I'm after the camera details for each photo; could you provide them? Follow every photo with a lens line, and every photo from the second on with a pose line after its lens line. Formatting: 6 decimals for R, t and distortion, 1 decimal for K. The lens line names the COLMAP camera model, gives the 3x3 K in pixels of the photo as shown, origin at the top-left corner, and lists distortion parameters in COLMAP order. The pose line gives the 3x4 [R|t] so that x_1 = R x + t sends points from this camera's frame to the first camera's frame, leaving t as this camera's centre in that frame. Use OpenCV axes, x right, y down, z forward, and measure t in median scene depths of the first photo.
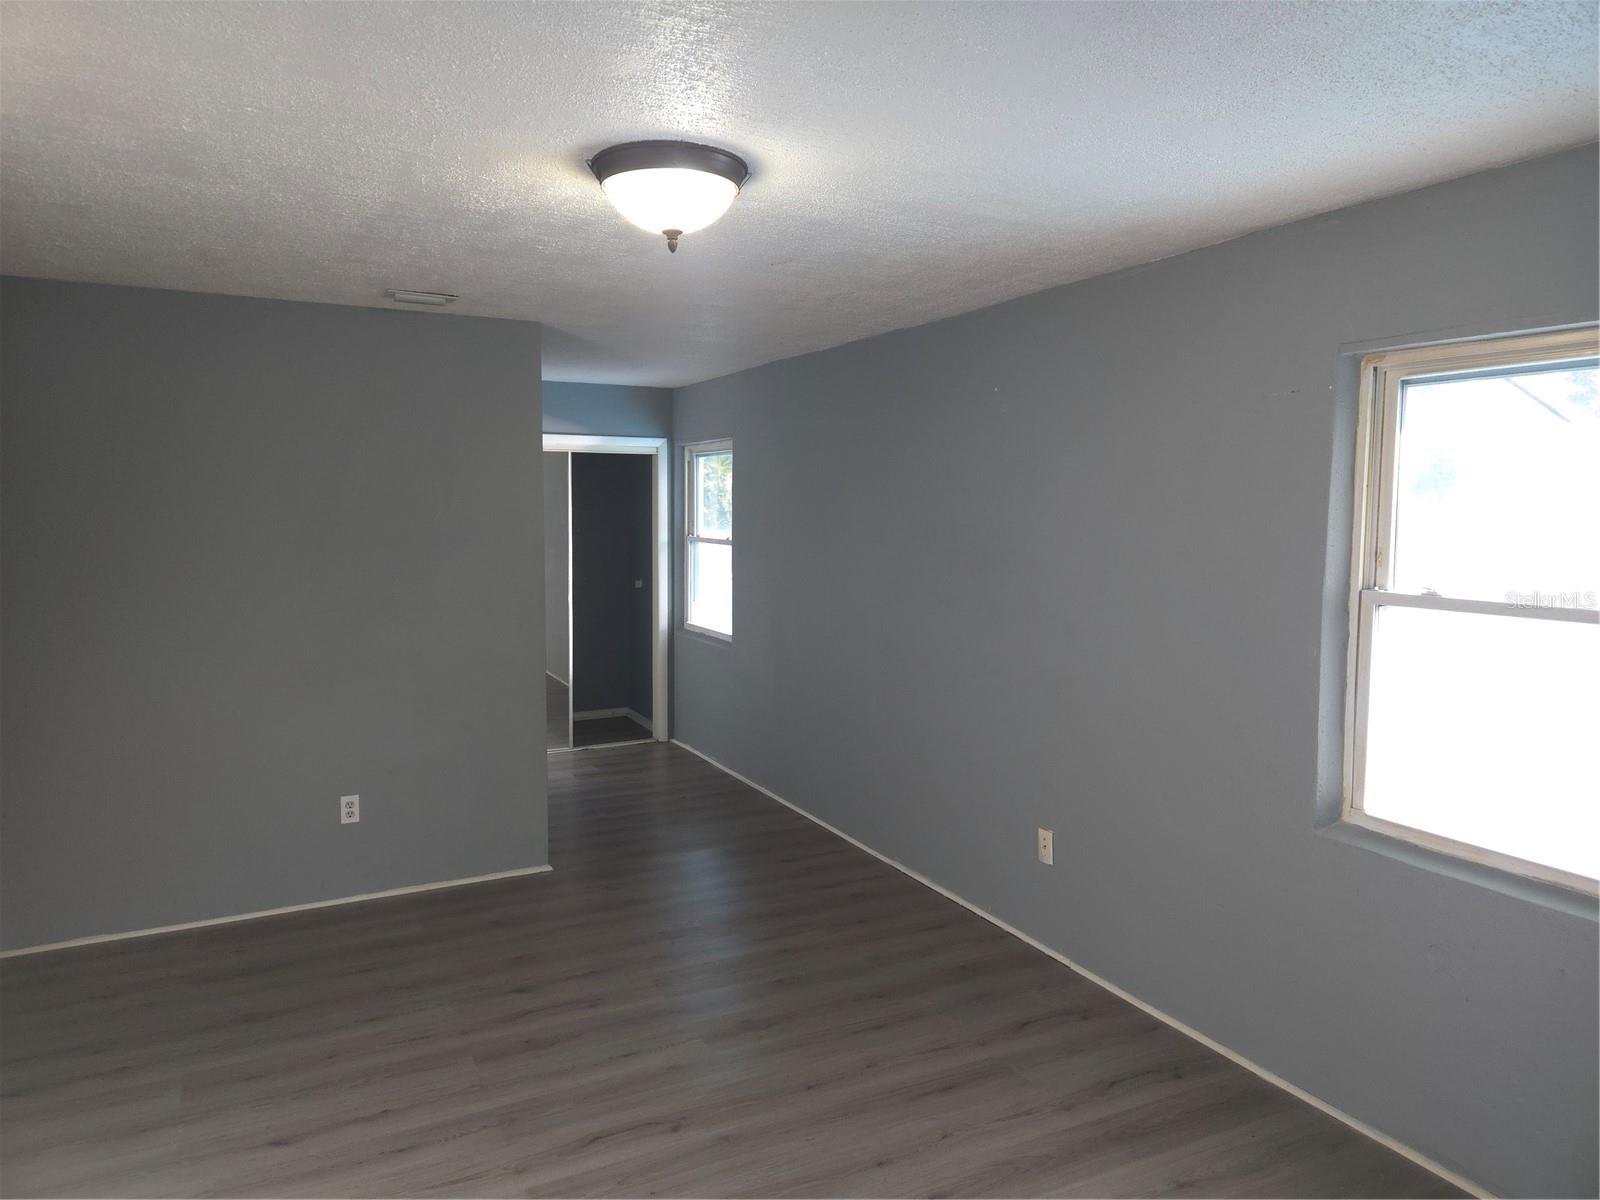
lens RADIAL K [[1065.2, 0, 787.1], [0, 1065.2, 598.3], [0, 0, 1]] dist [0.069503, -0.052950]
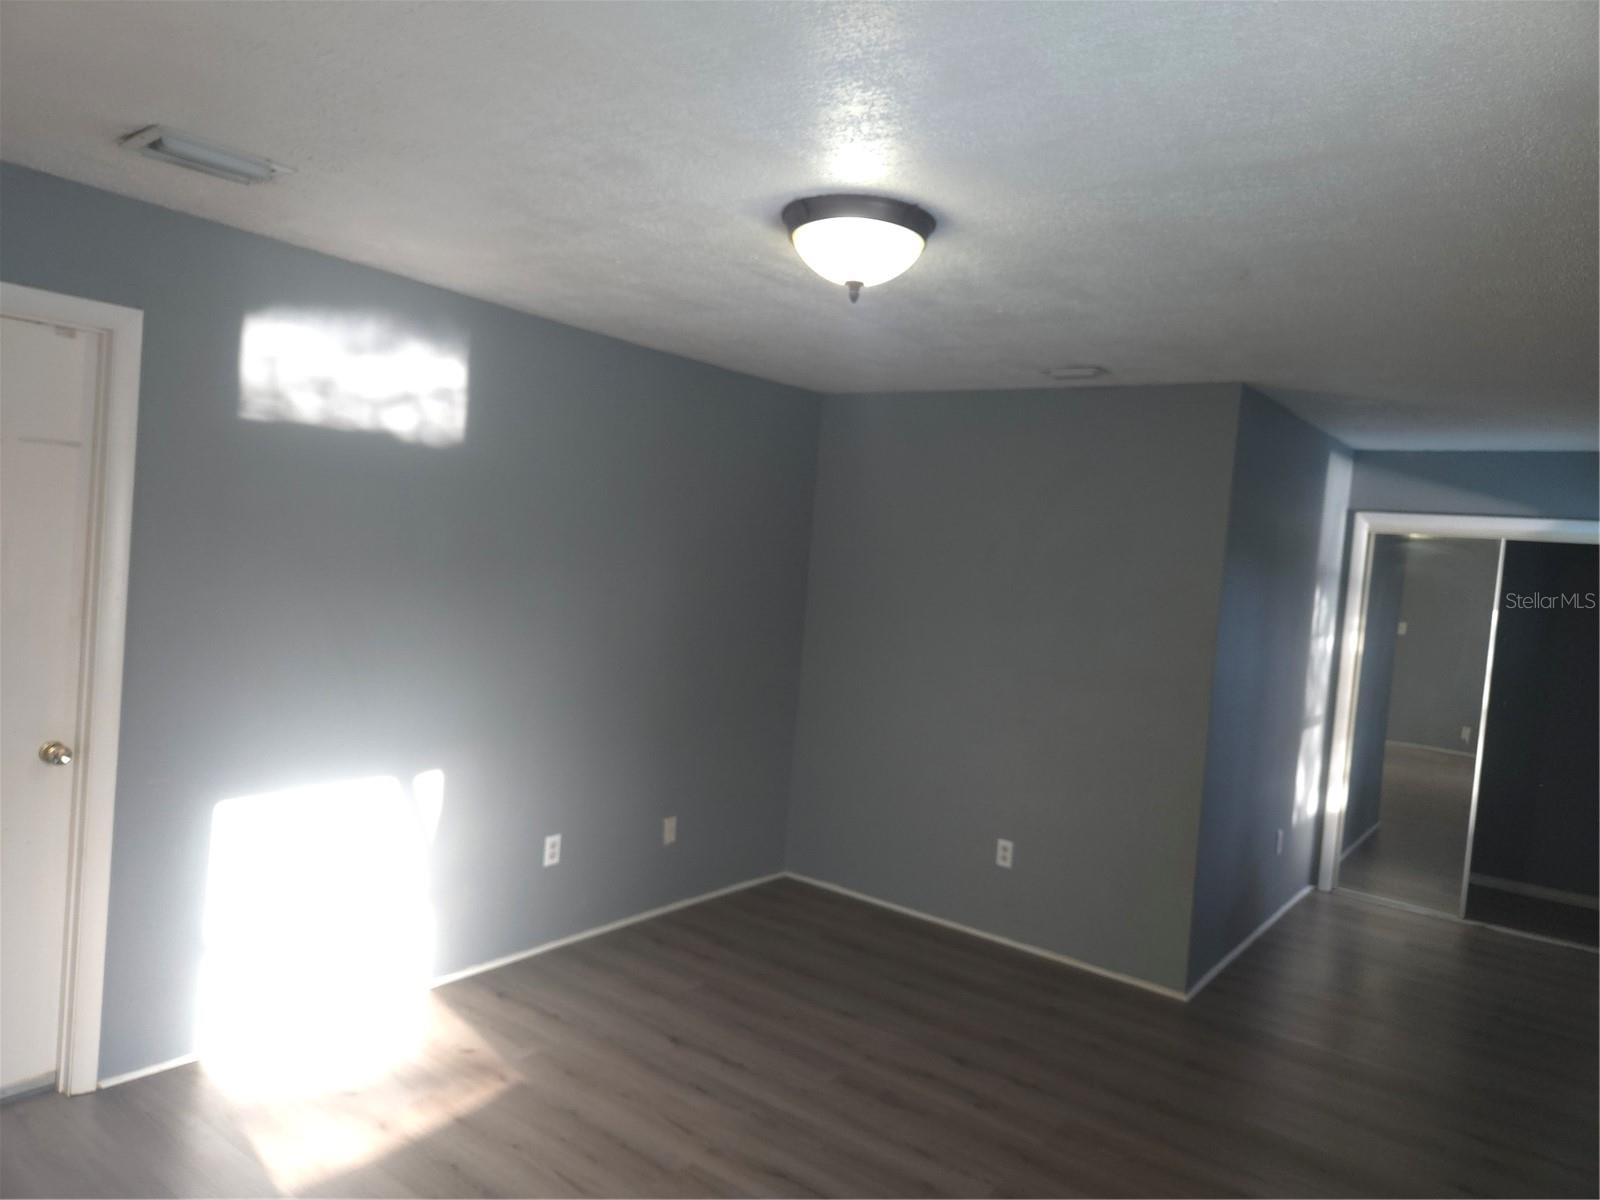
lens RADIAL K [[1065.2, 0, 789.5], [0, 1065.2, 594.3], [0, 0, 1]] dist [0.069503, -0.052950]
pose [[0.441078, 0.067324, -0.894940, 0.586674], [-0.154569, 0.987980, -0.001858, -0.031499], [0.884058, 0.139150, 0.446183, 0.405284]]
